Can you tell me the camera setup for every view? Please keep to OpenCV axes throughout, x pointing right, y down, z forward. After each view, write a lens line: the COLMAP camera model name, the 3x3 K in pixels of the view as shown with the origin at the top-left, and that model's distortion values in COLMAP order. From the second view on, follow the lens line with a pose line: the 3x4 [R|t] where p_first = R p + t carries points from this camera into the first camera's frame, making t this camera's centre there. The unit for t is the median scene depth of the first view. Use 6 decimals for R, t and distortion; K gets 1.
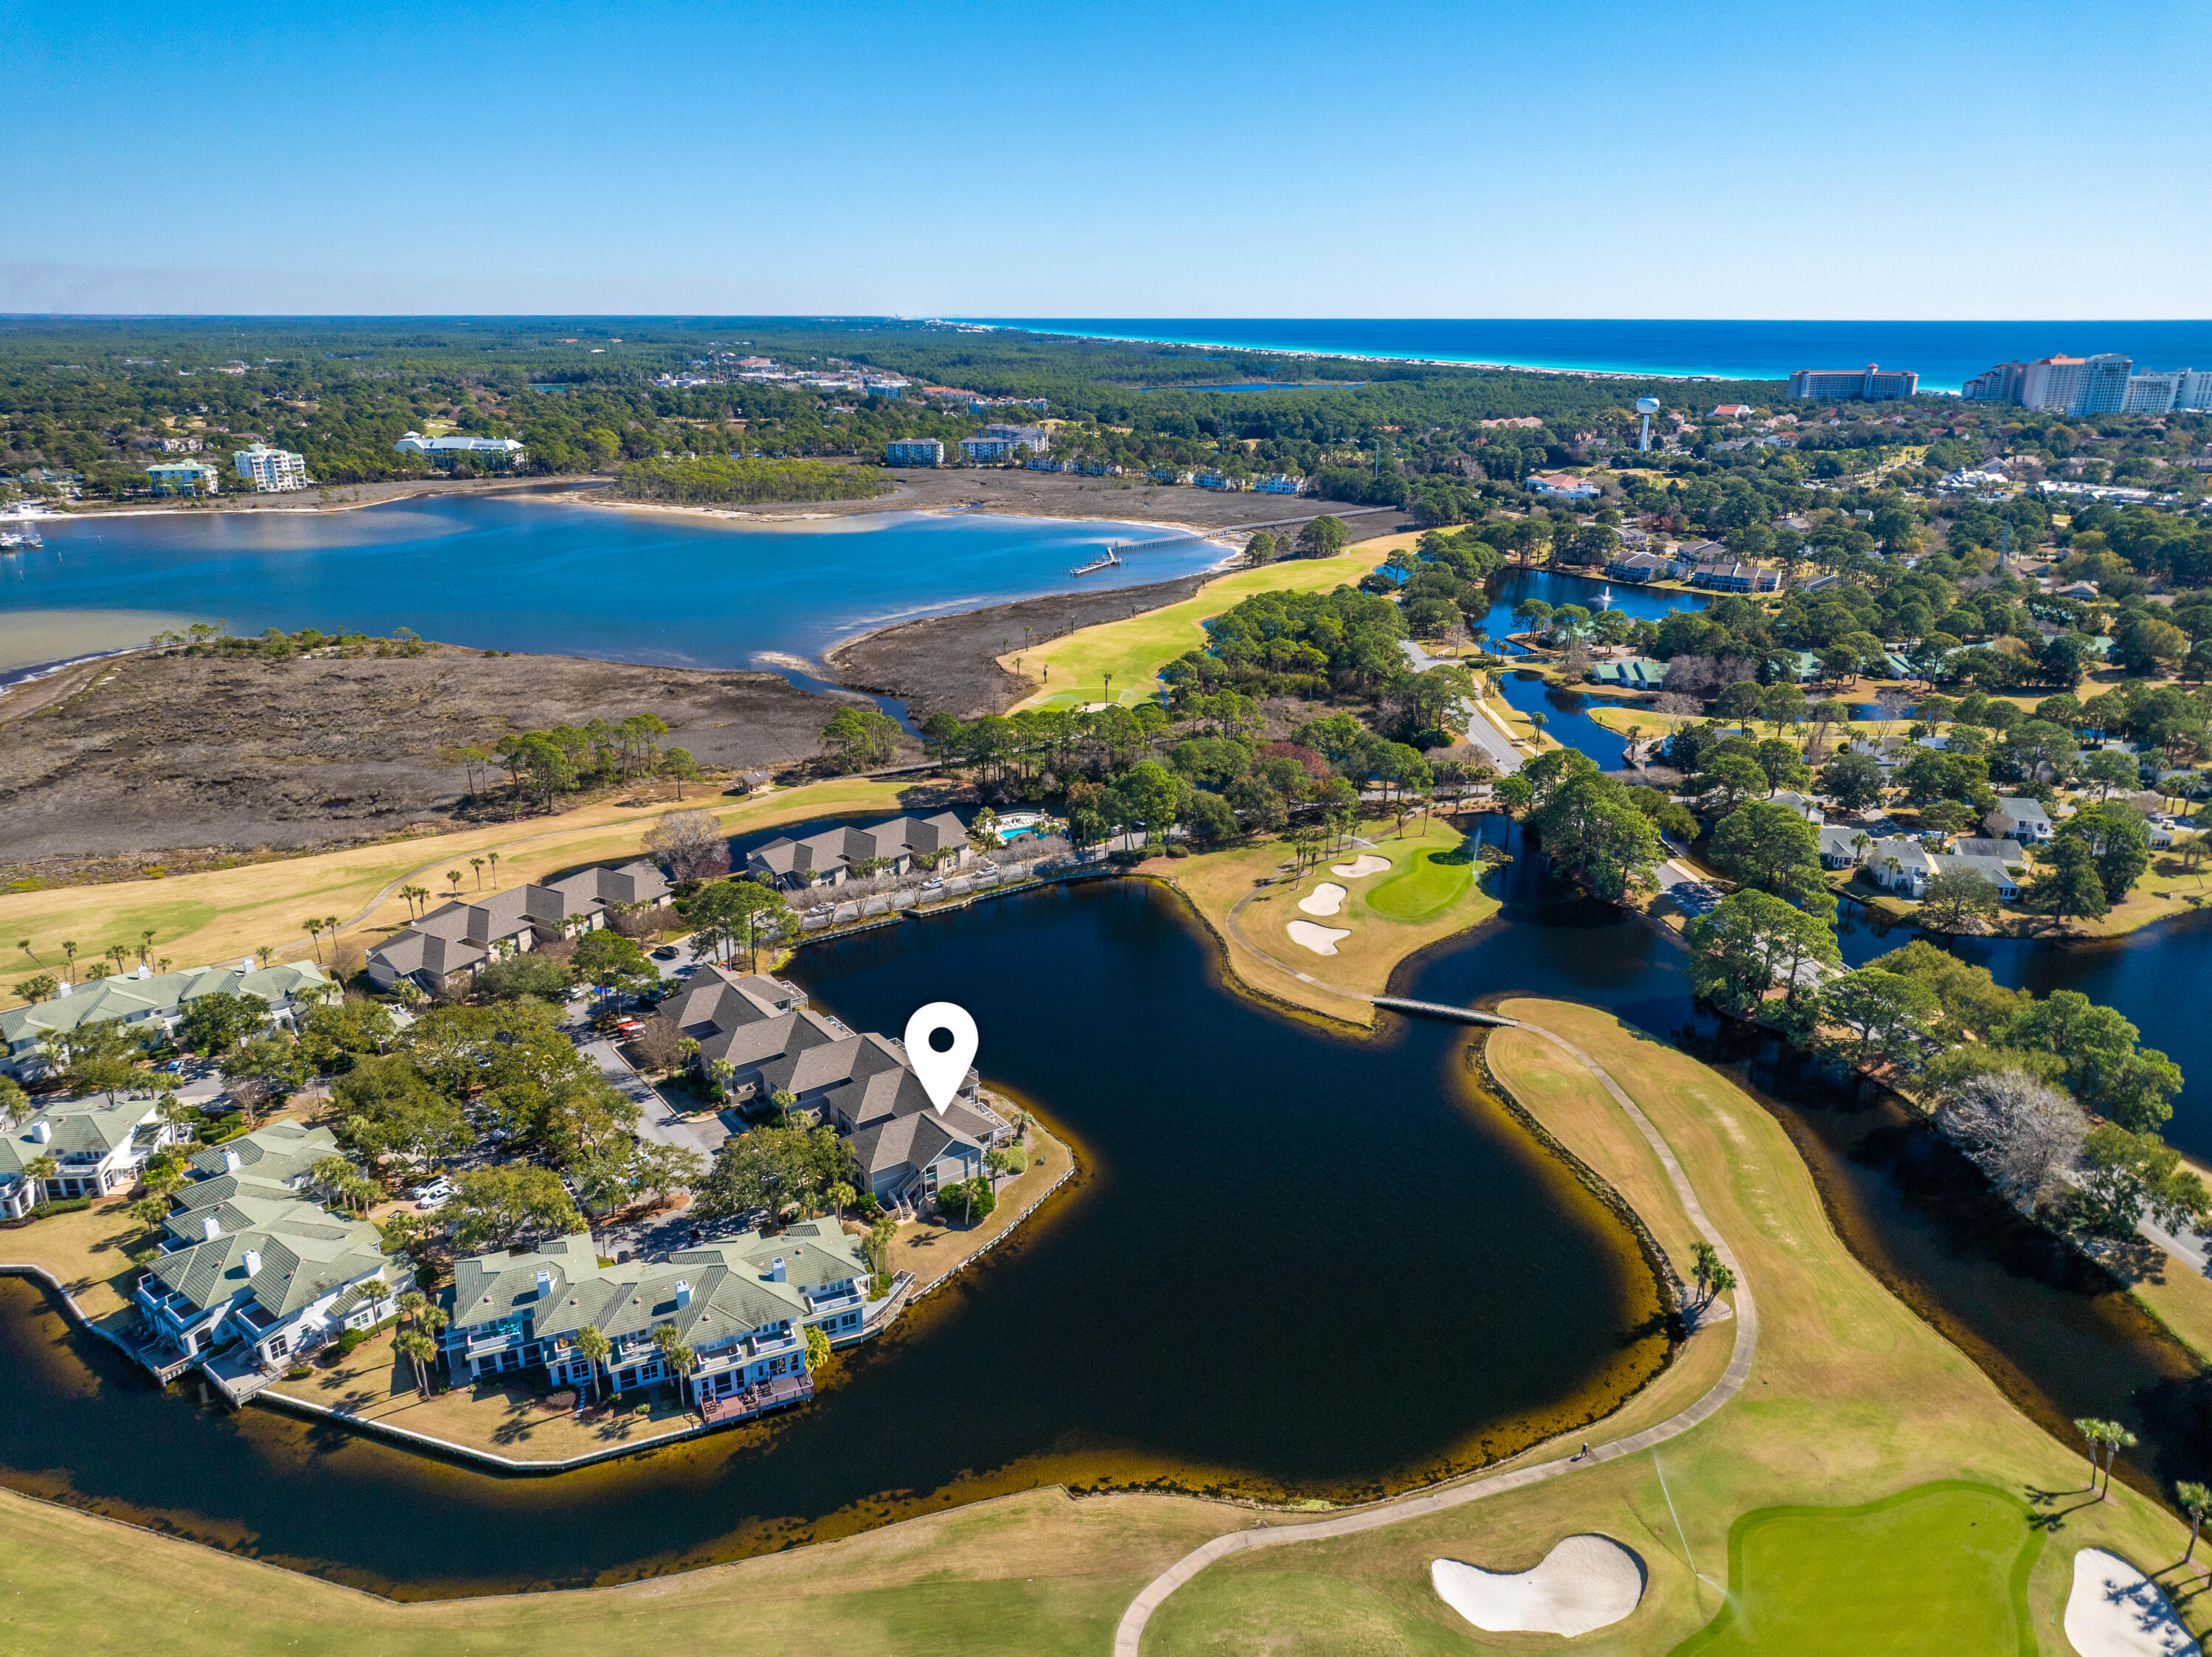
lens RADIAL K [[1540.9, 0, 1113.1], [0, 1540.9, 831.3], [0, 0, 1]] dist [0.005872, -0.007610]
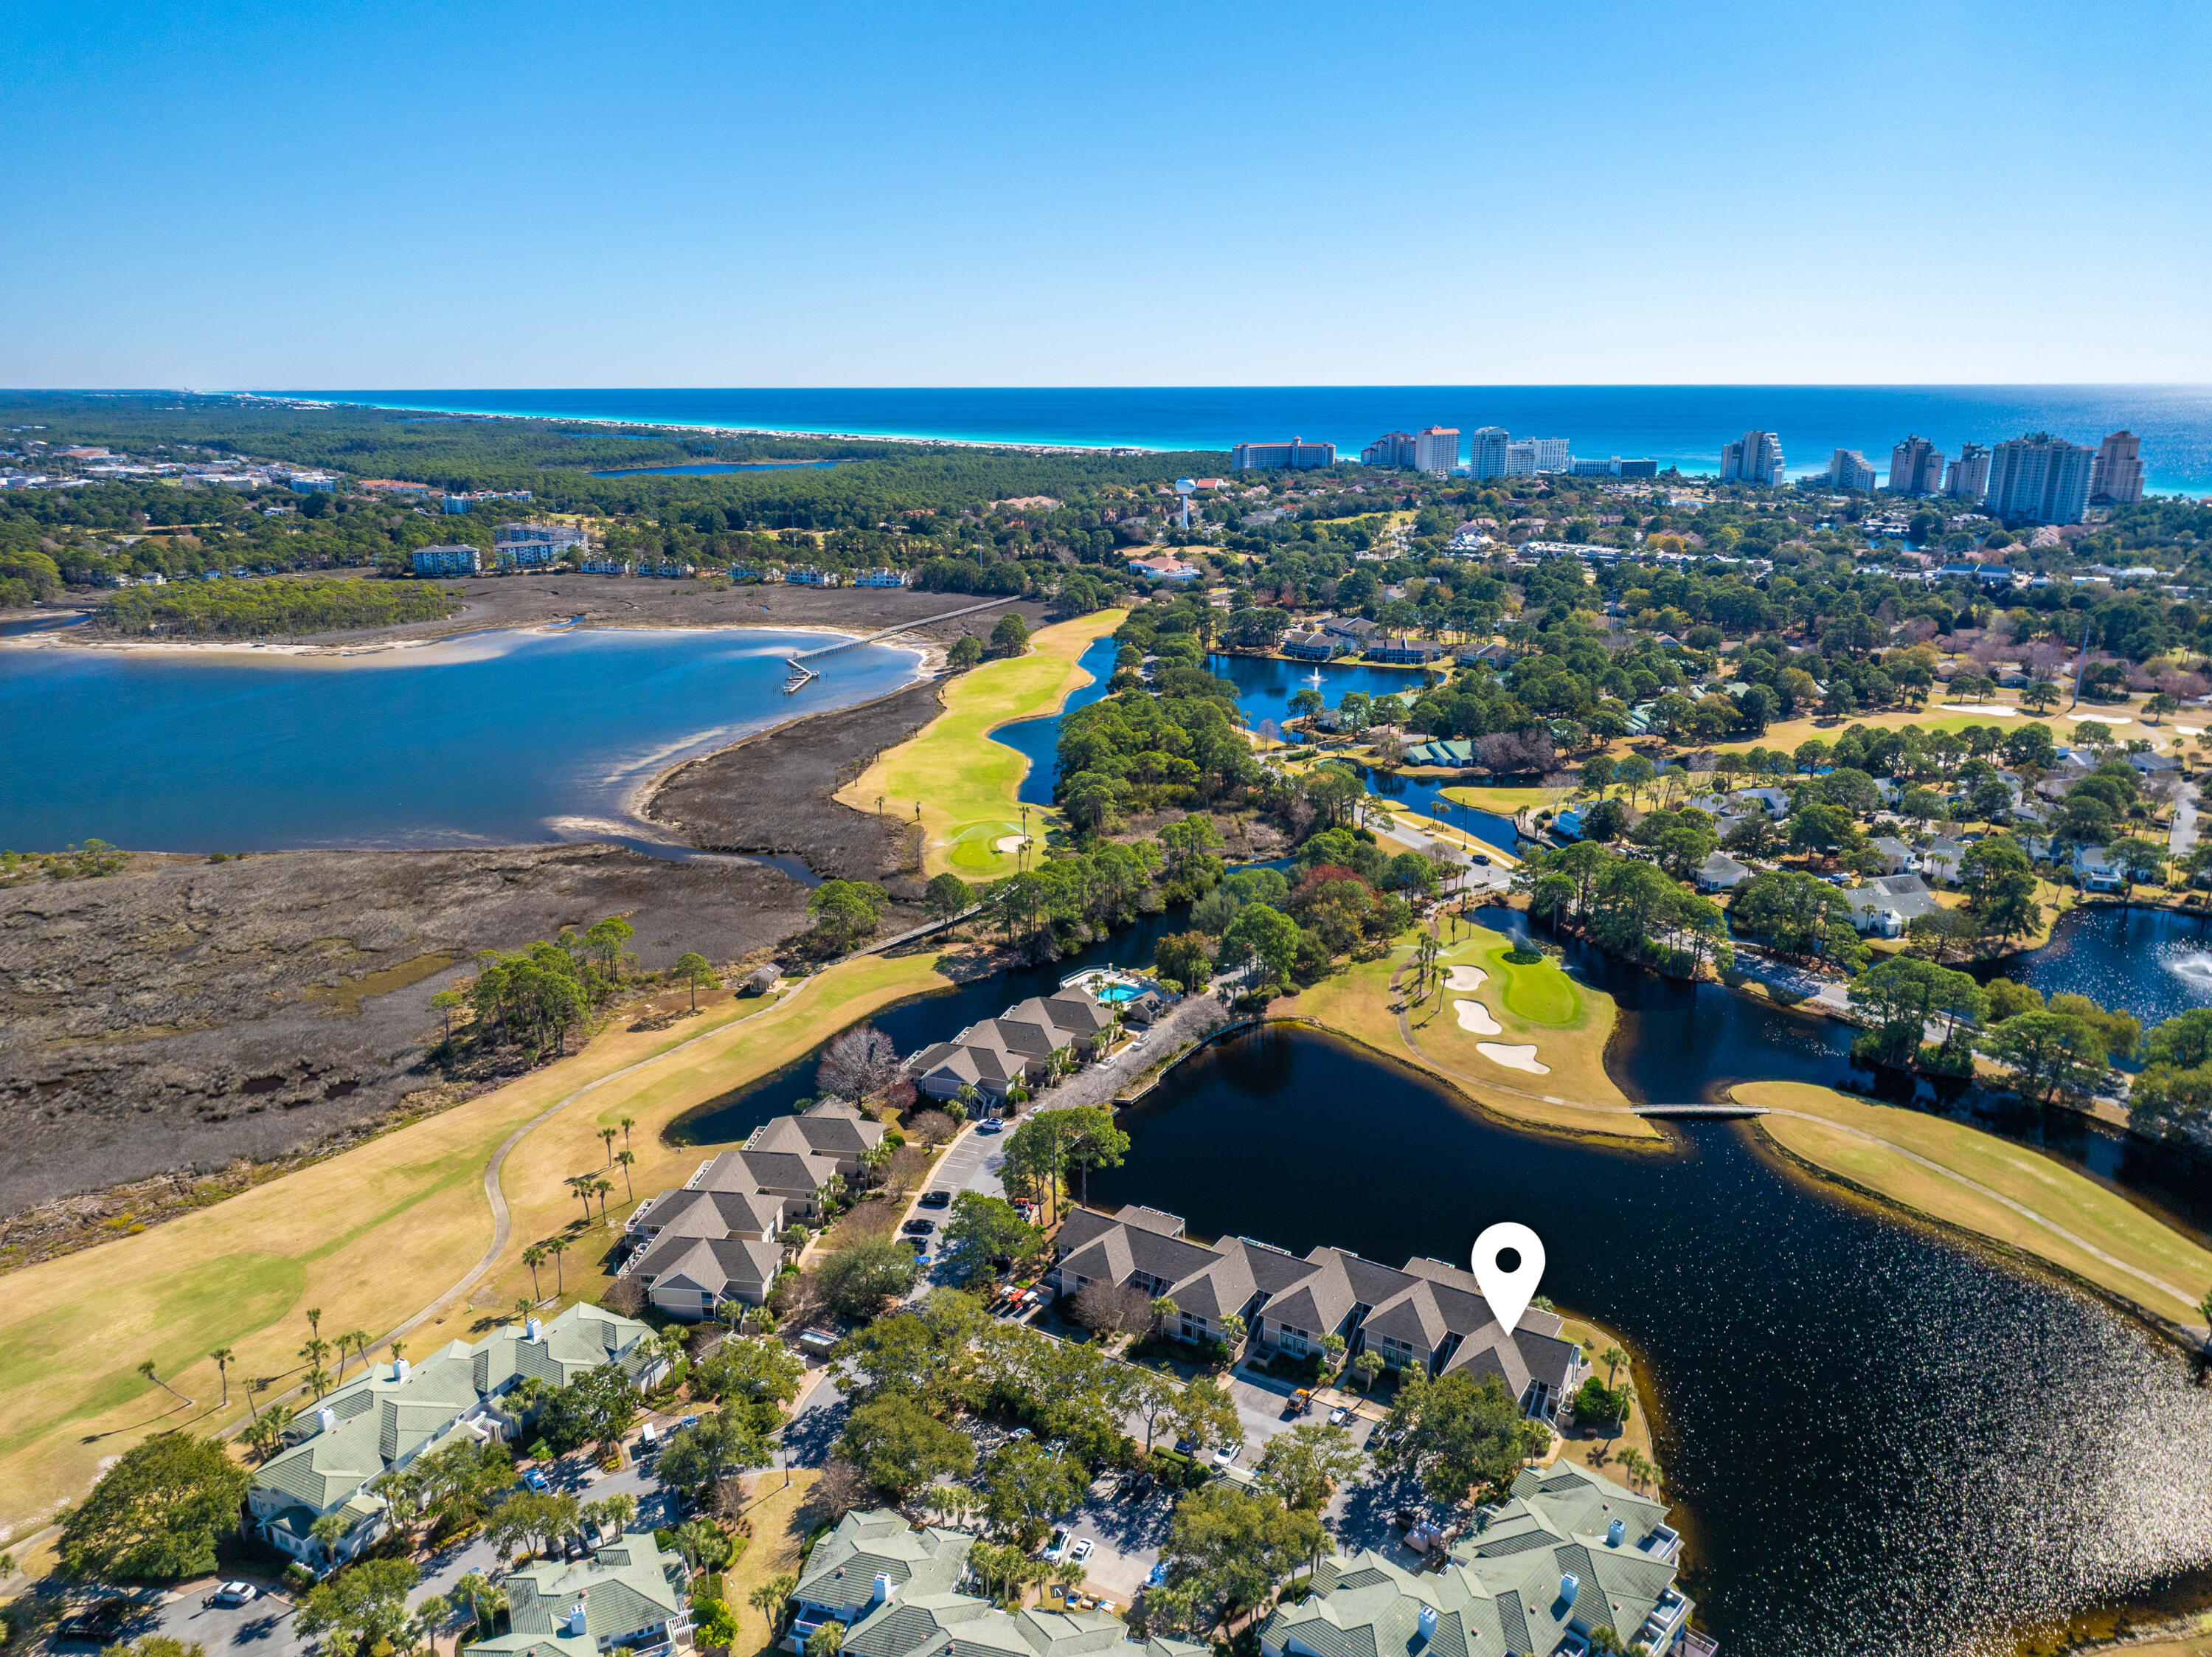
lens RADIAL K [[1540.9, 0, 1113.1], [0, 1540.9, 831.3], [0, 0, 1]] dist [0.005872, -0.007610]
pose [[0.920998, -0.113811, 0.372571, -0.161090], [0.128677, 0.991570, -0.015189, -0.033487], [-0.367702, 0.061931, 0.927879, 0.041330]]
